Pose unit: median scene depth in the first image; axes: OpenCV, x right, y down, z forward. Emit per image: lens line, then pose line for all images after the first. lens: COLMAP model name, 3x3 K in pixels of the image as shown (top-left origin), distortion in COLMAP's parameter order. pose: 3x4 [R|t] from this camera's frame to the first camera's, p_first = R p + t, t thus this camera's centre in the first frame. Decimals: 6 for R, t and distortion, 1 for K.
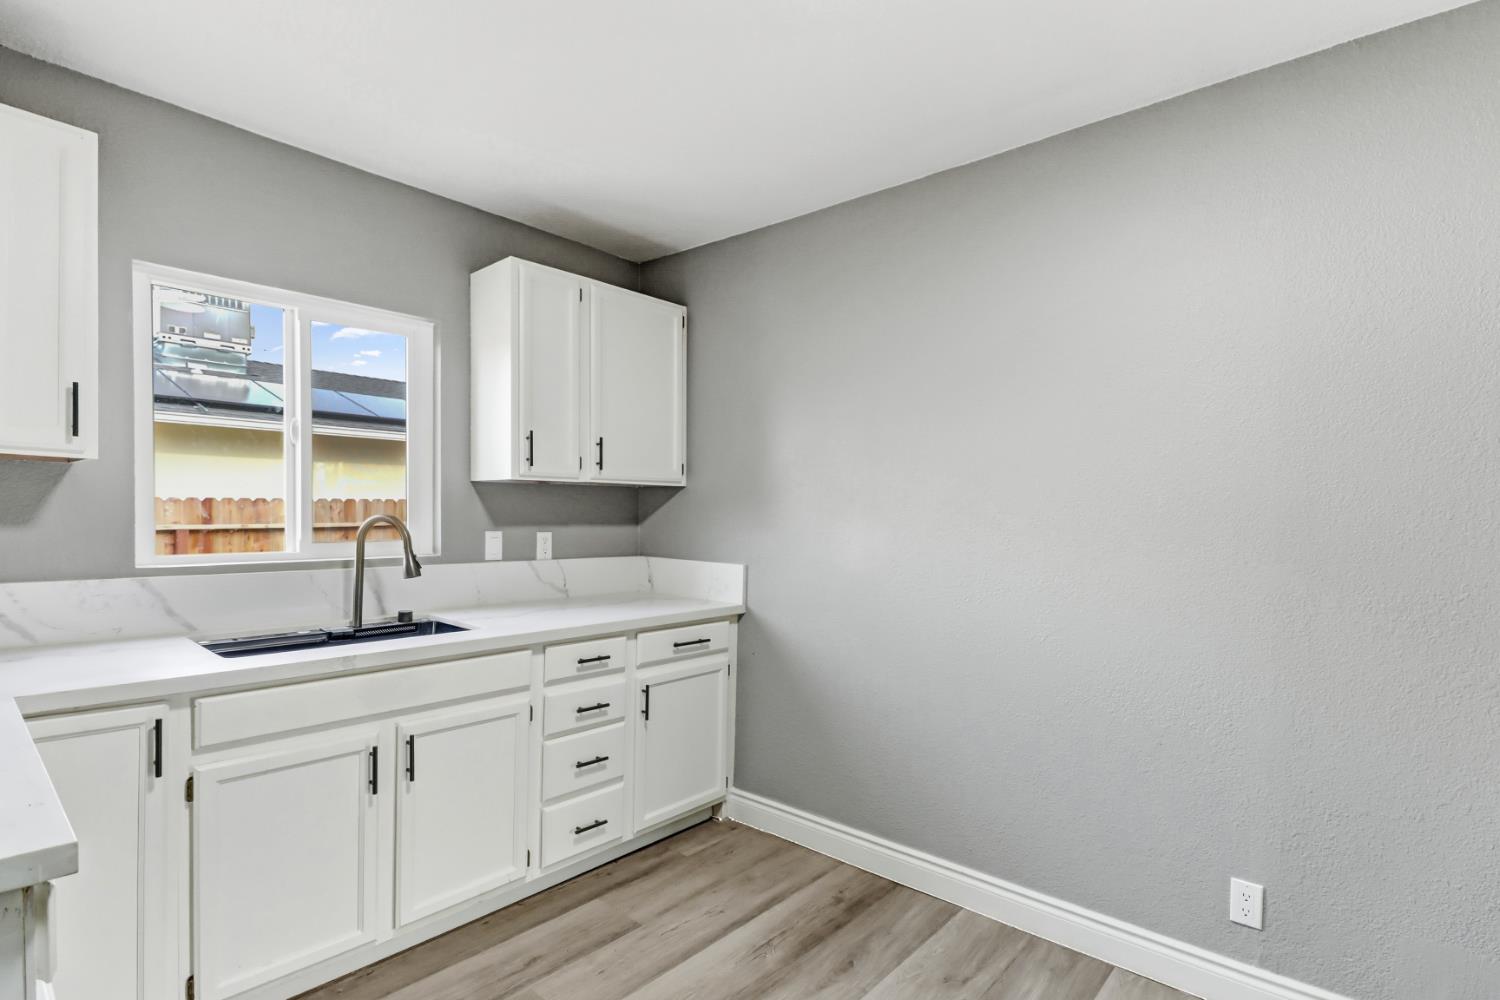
lens RADIAL K [[717.9, 0, 777.9], [0, 717.9, 528.2], [0, 0, 1]] dist [0.009847, -0.007304]
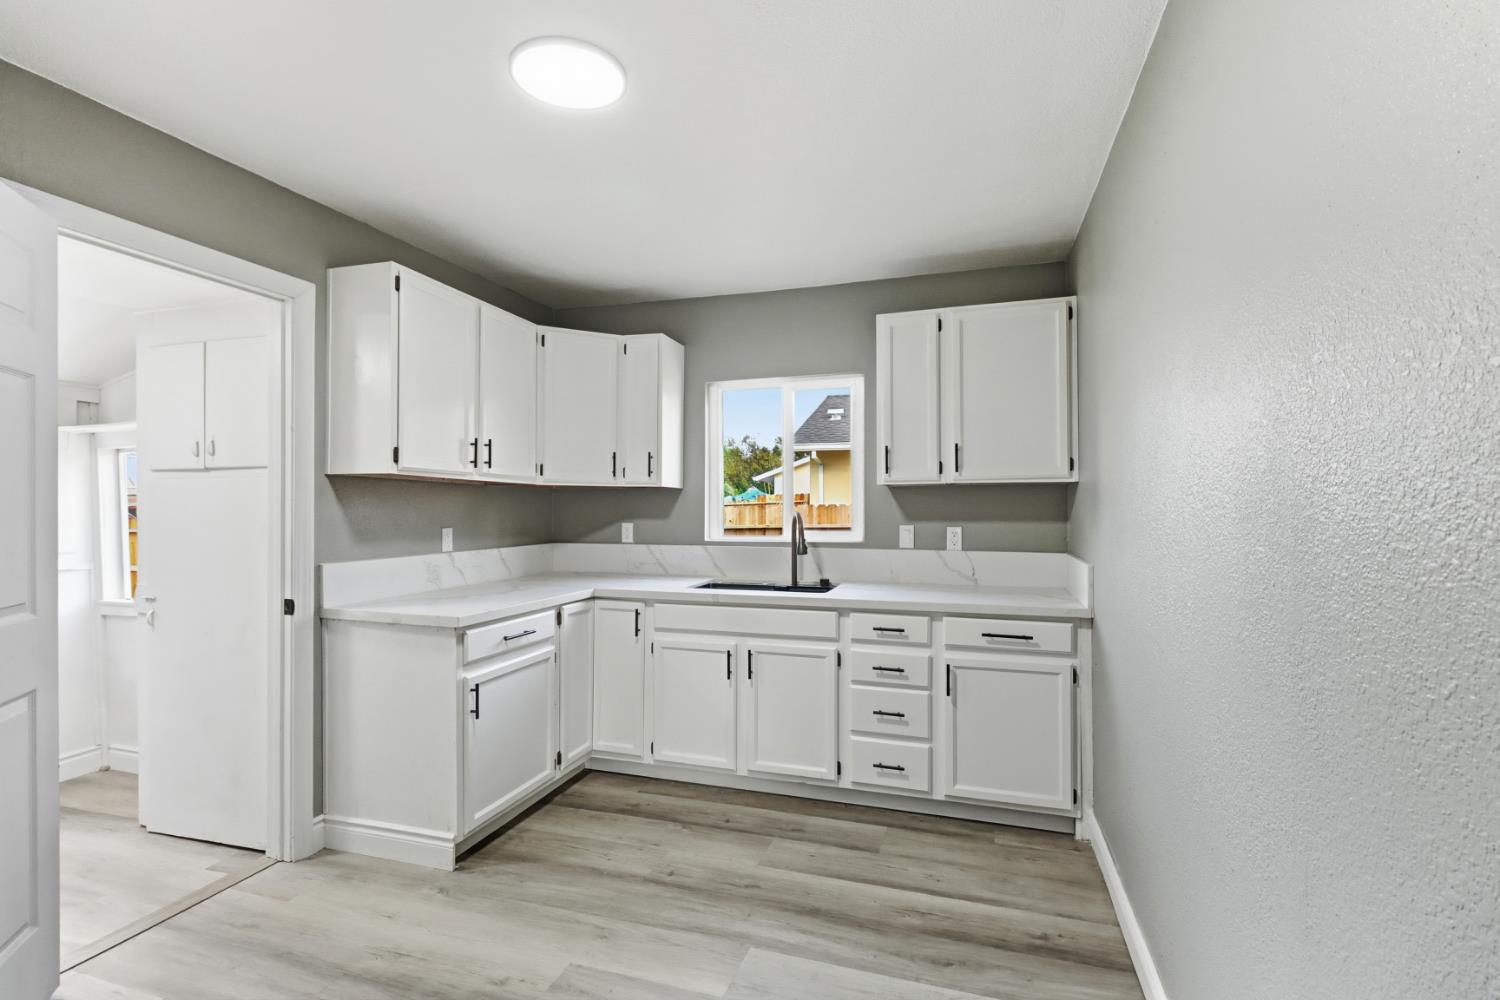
lens RADIAL K [[717.9, 0, 758.6], [0, 717.9, 508.2], [0, 0, 1]] dist [0.009847, -0.007304]
pose [[0.402981, -0.010605, -0.915147, 0.730810], [-0.014432, 0.999735, -0.017941, 0.000523], [0.915095, 0.020437, 0.402721, 0.282404]]
